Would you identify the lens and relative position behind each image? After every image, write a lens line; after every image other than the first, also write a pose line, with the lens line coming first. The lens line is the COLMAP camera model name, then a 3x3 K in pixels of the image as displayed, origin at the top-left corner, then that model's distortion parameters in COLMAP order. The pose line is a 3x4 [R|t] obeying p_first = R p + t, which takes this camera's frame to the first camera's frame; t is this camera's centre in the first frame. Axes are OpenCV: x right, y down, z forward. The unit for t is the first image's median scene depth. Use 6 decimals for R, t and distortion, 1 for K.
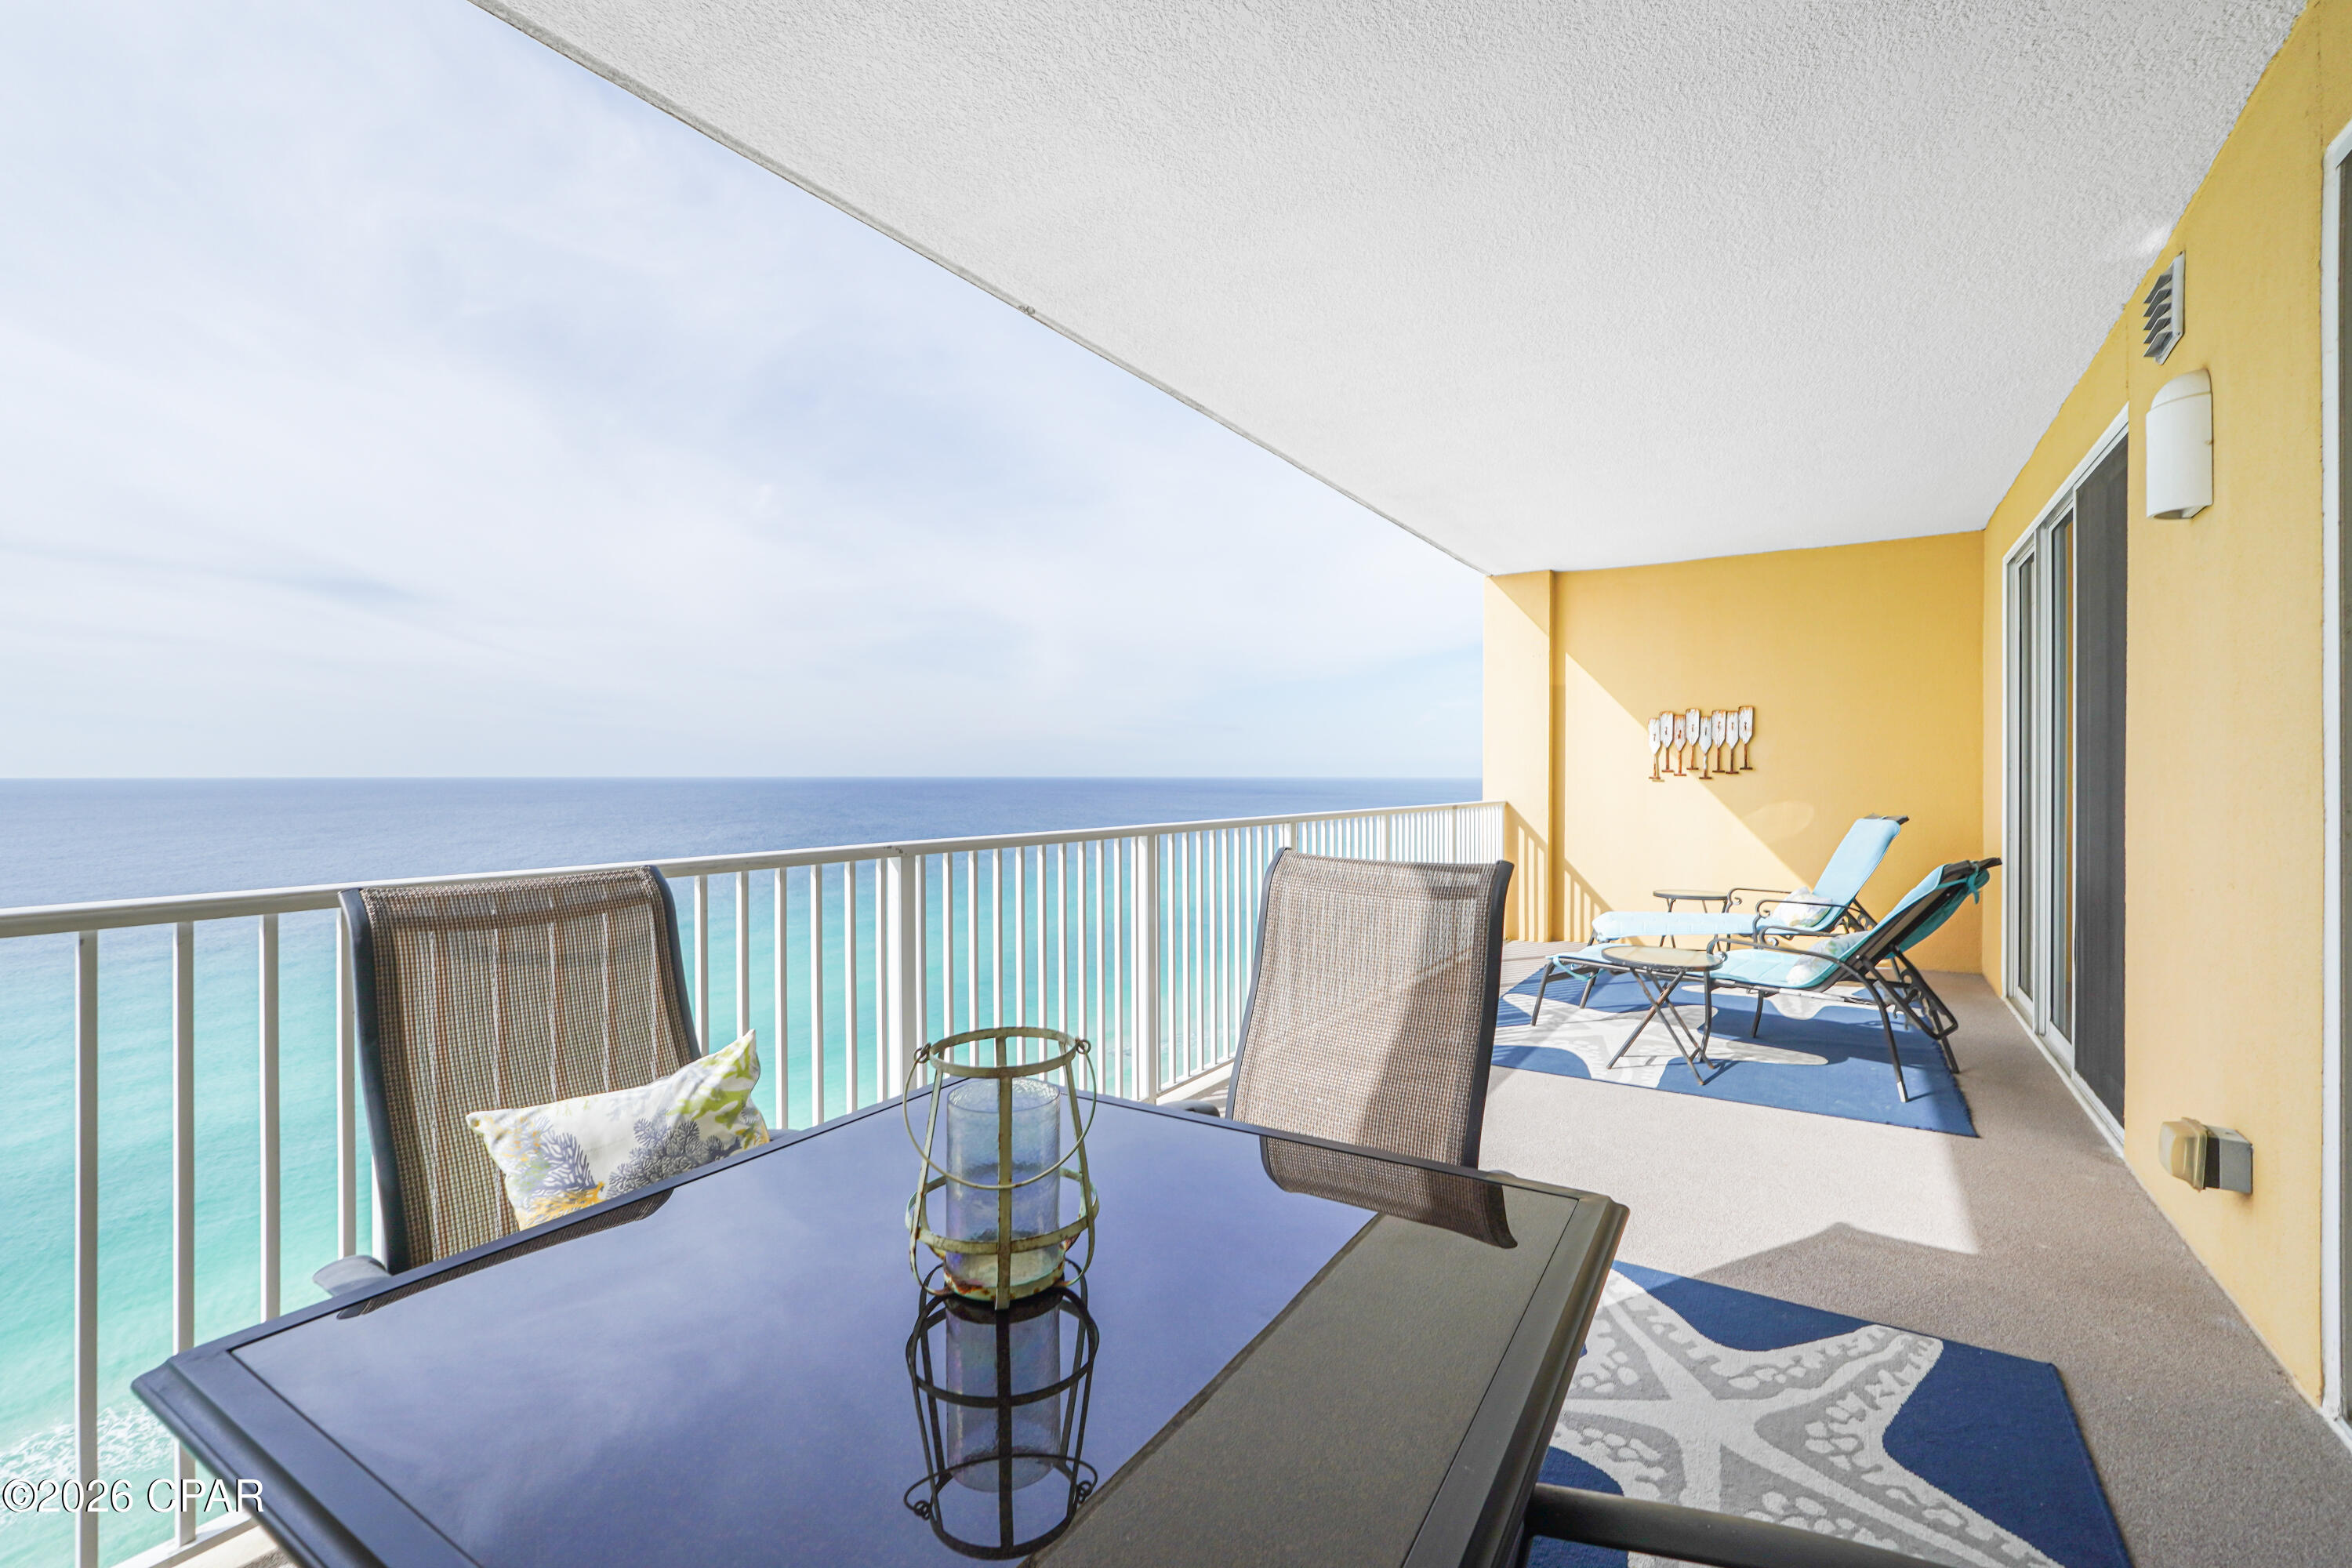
lens RADIAL K [[1032.8, 0, 1176.0], [0, 1032.8, 784.0], [0, 0, 1]] dist [-0.034043, -0.000007]
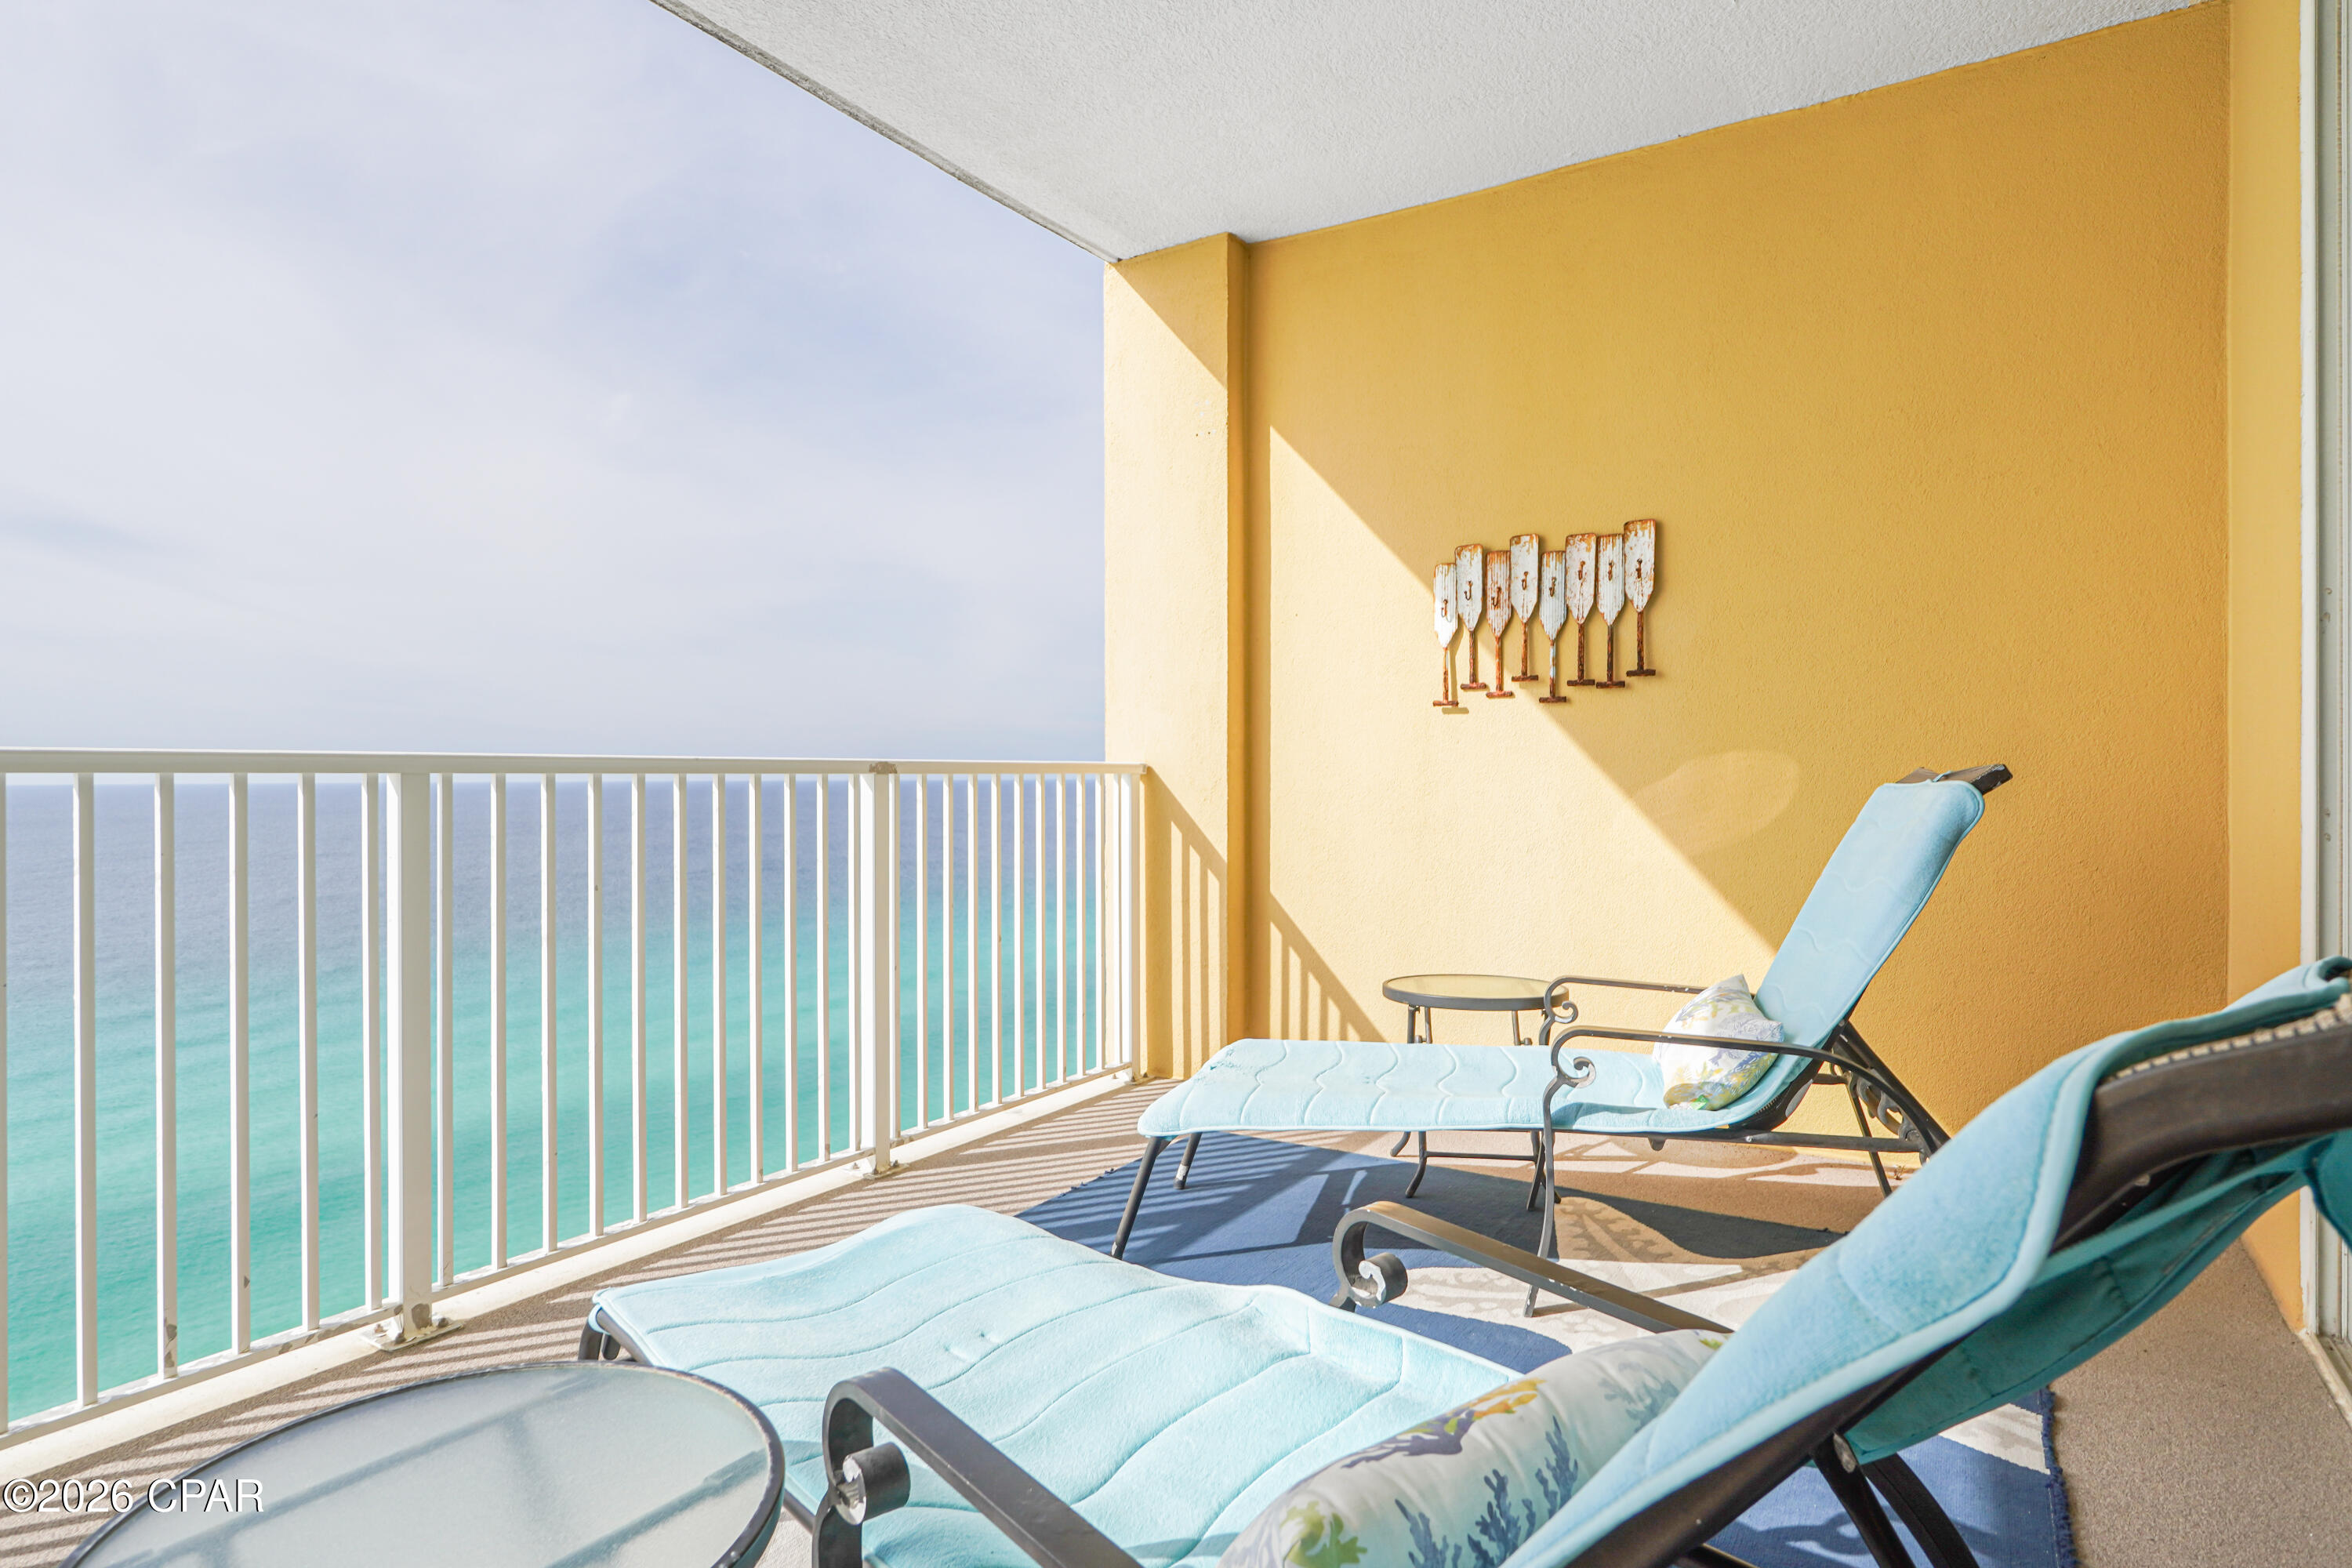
lens RADIAL K [[1382.8, 0, 1176.0], [0, 1382.8, 784.0], [0, 0, 1]] dist [-0.024776, -0.000030]
pose [[0.999114, -0.007210, 0.041455, 0.340182], [0.007231, 0.999974, -0.000346, 0.027392], [-0.041452, 0.000645, 0.999140, 0.446228]]
